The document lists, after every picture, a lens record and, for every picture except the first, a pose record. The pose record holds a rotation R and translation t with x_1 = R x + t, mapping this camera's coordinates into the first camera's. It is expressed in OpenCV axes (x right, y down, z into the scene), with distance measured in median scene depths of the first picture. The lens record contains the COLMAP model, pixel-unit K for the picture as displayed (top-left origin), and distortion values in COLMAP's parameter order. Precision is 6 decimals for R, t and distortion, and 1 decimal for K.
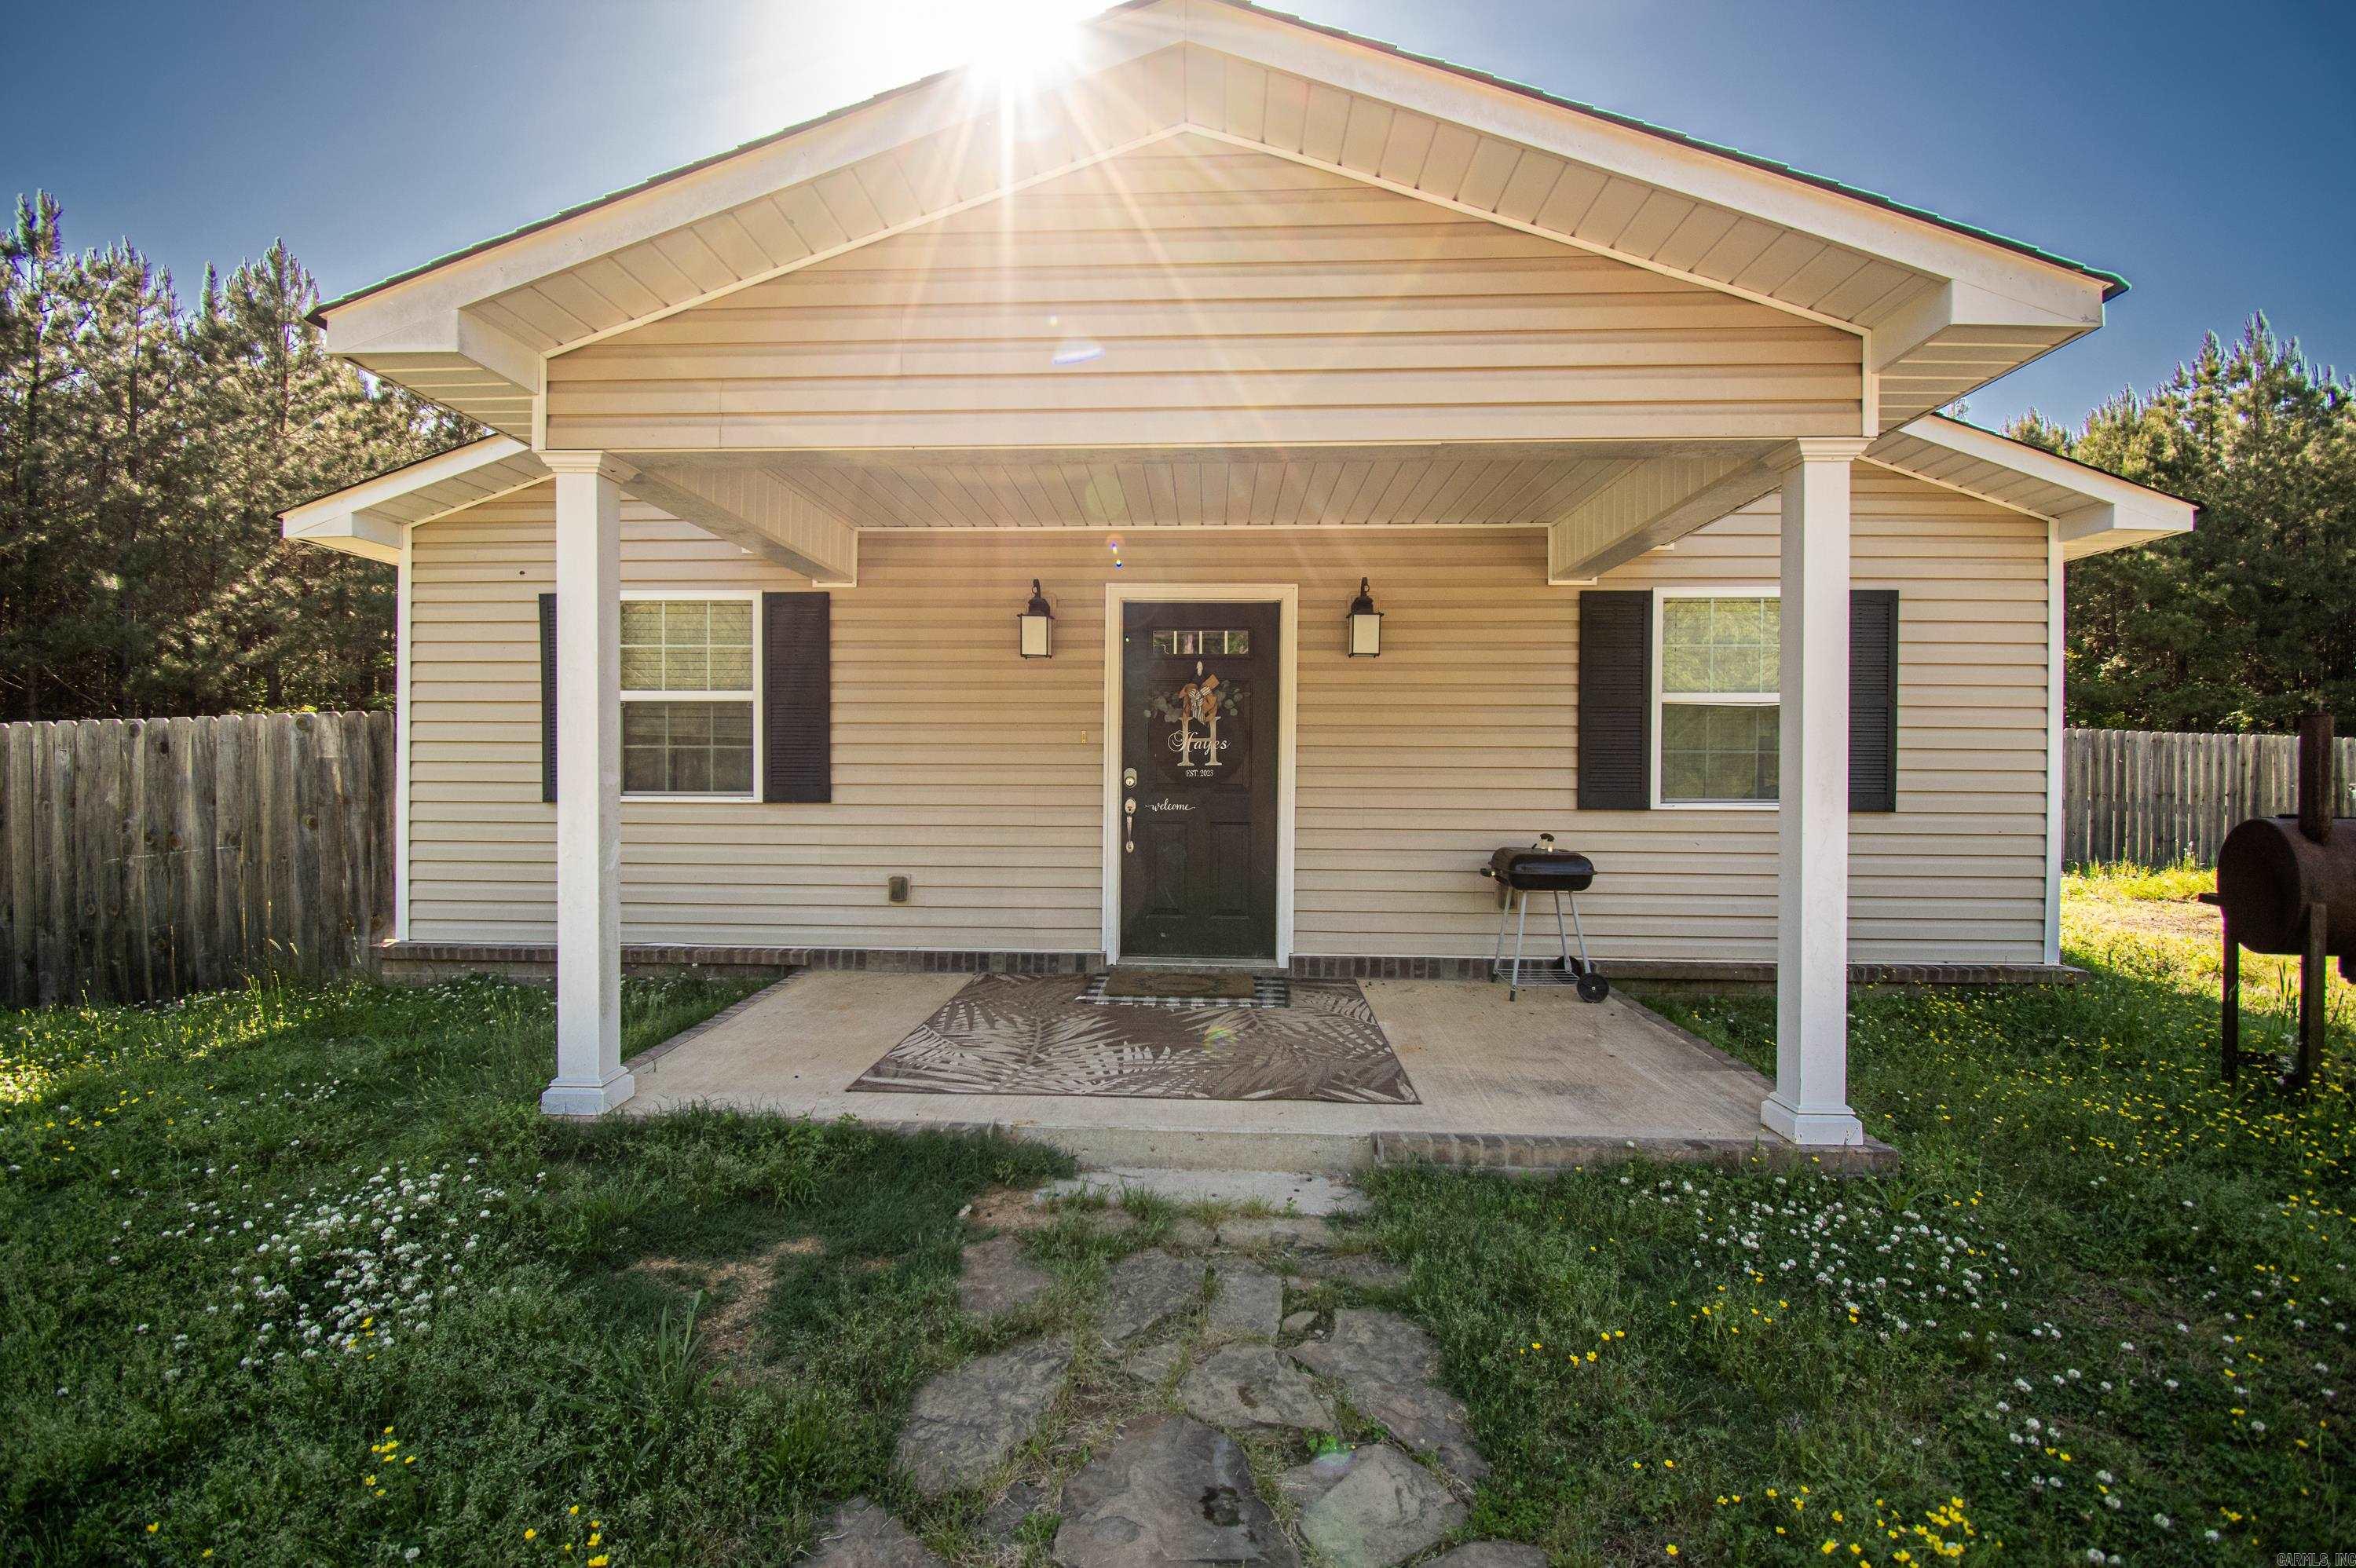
lens RADIAL K [[1084.2, 0, 1202.0], [0, 1084.2, 773.1], [0, 0, 1]] dist [-0.003724, -0.013544]
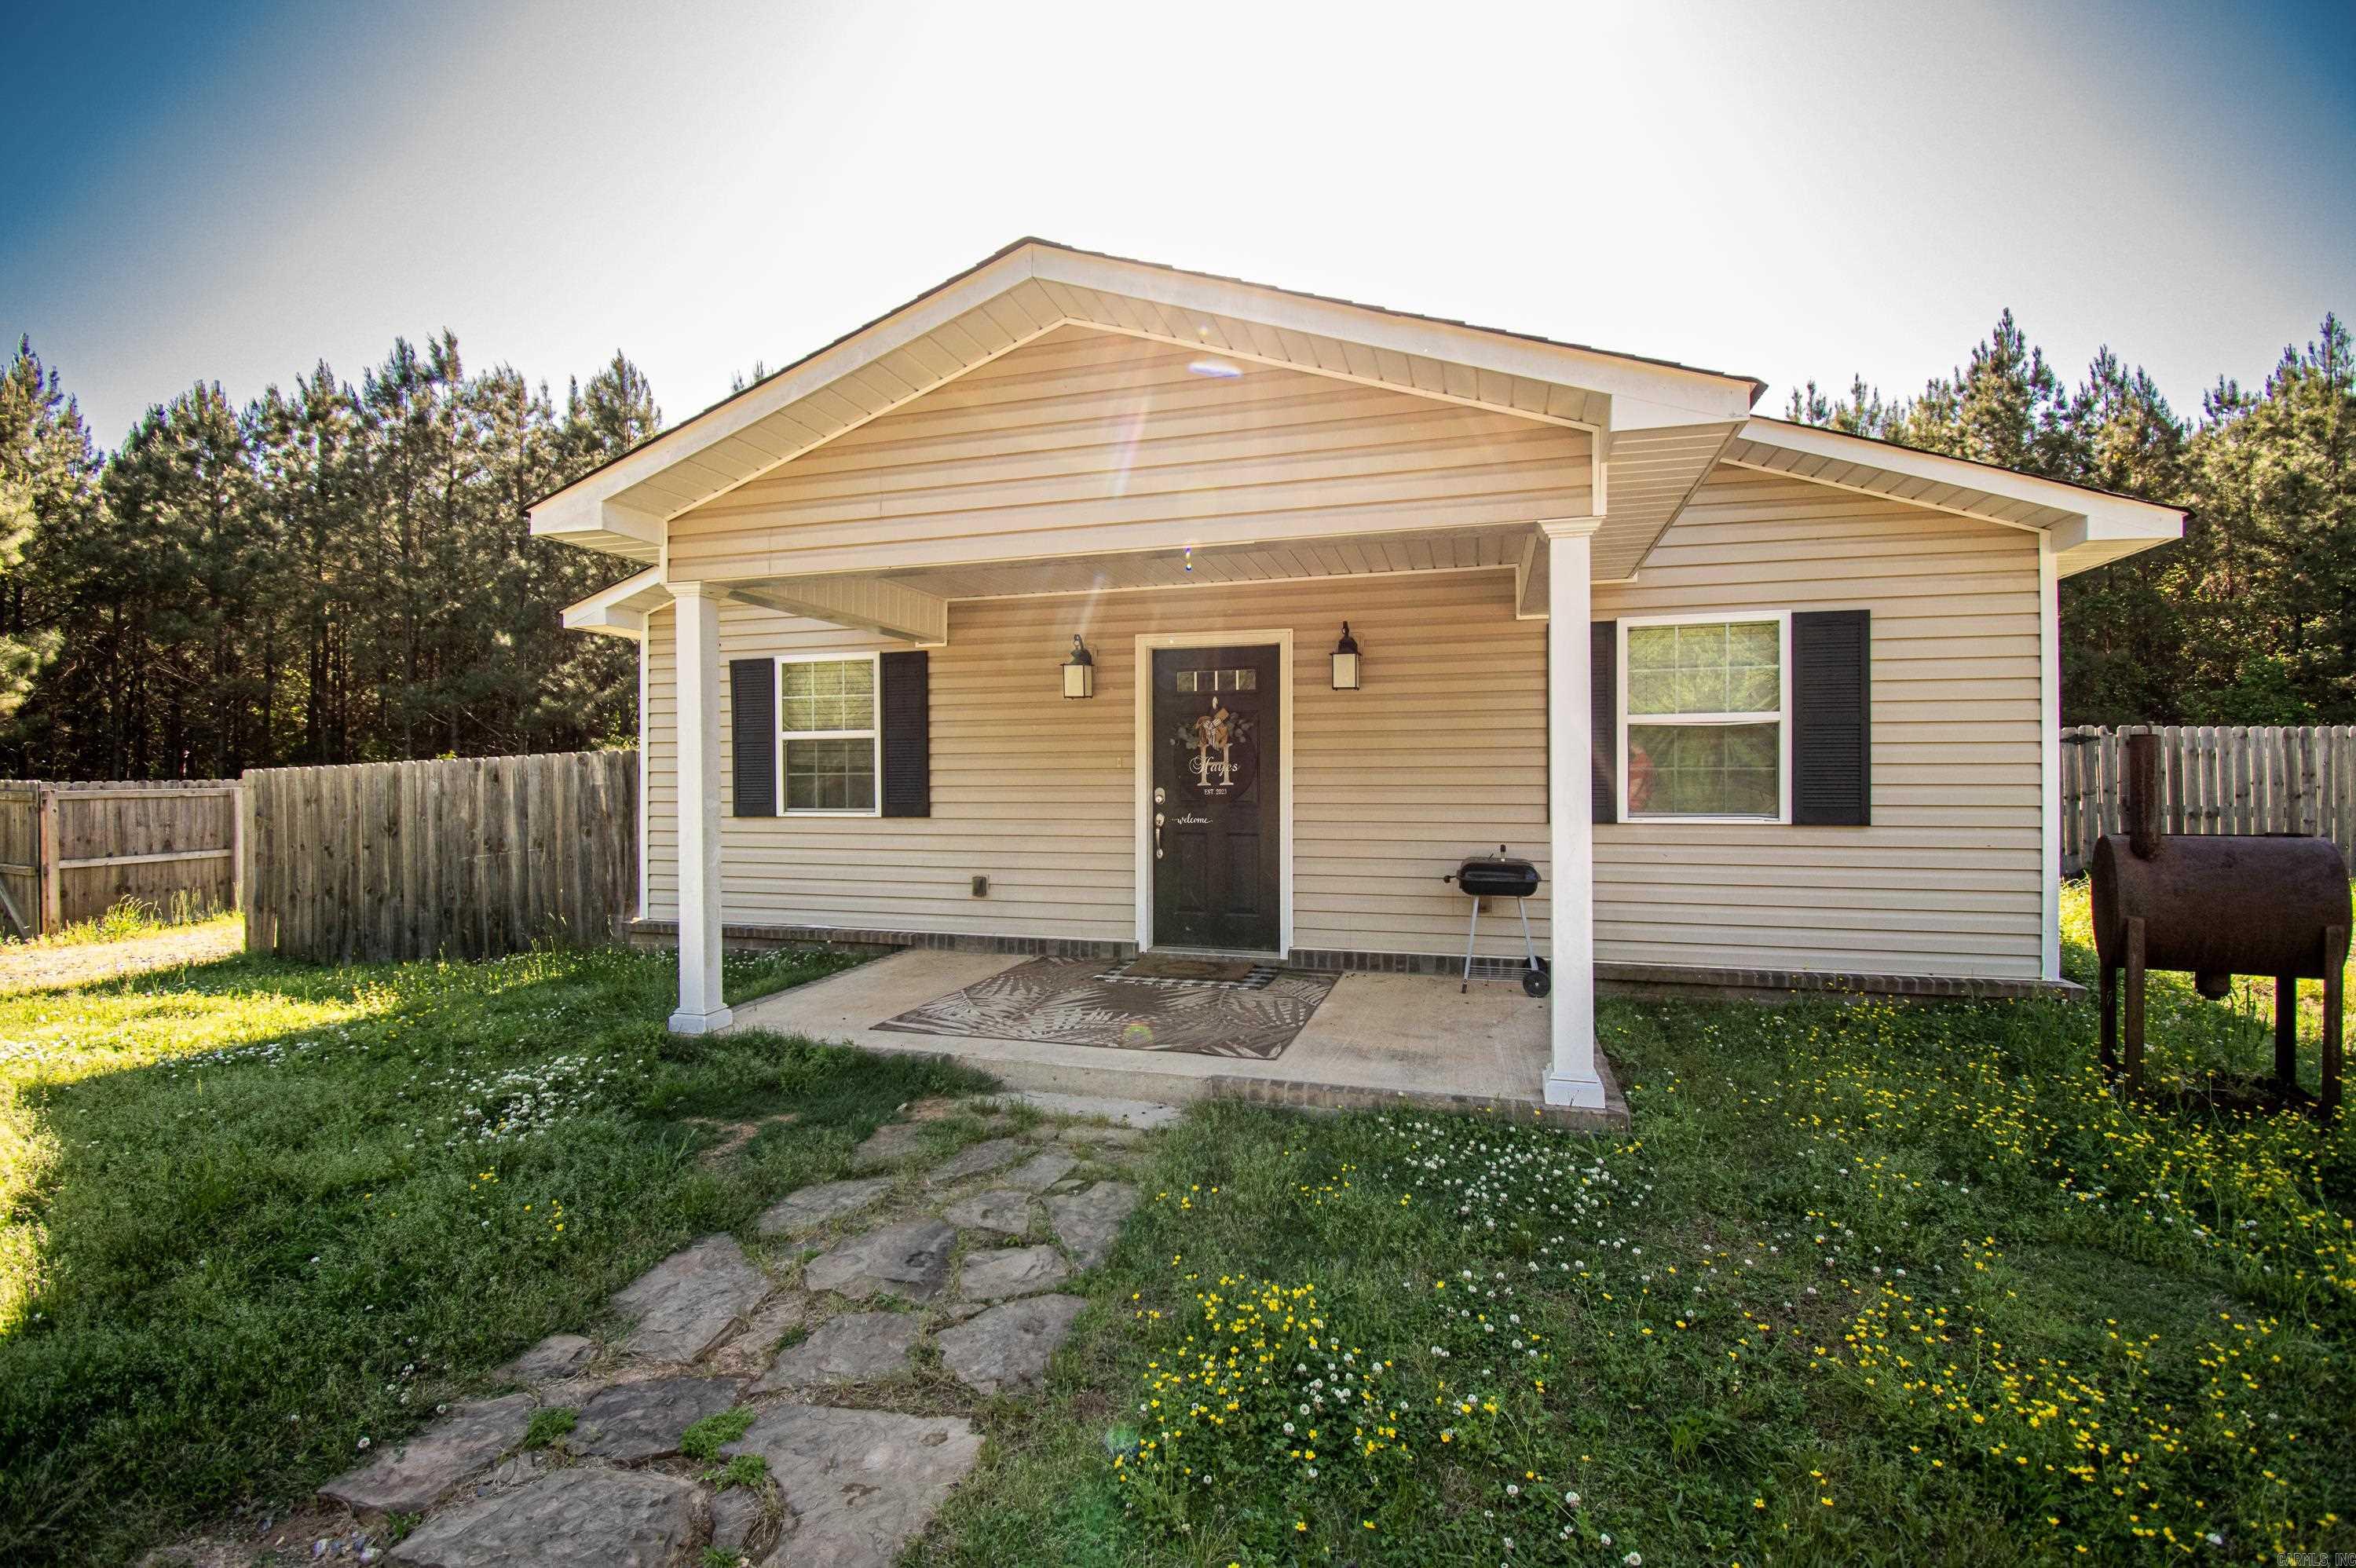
lens RADIAL K [[1084.2, 0, 1184.4], [0, 1084.2, 771.8], [0, 0, 1]] dist [-0.003724, -0.013544]
pose [[0.969156, -0.010937, -0.246204, 0.262631], [0.008732, 0.999911, -0.010049, -0.010583], [0.246292, 0.007589, 0.969166, -0.156008]]
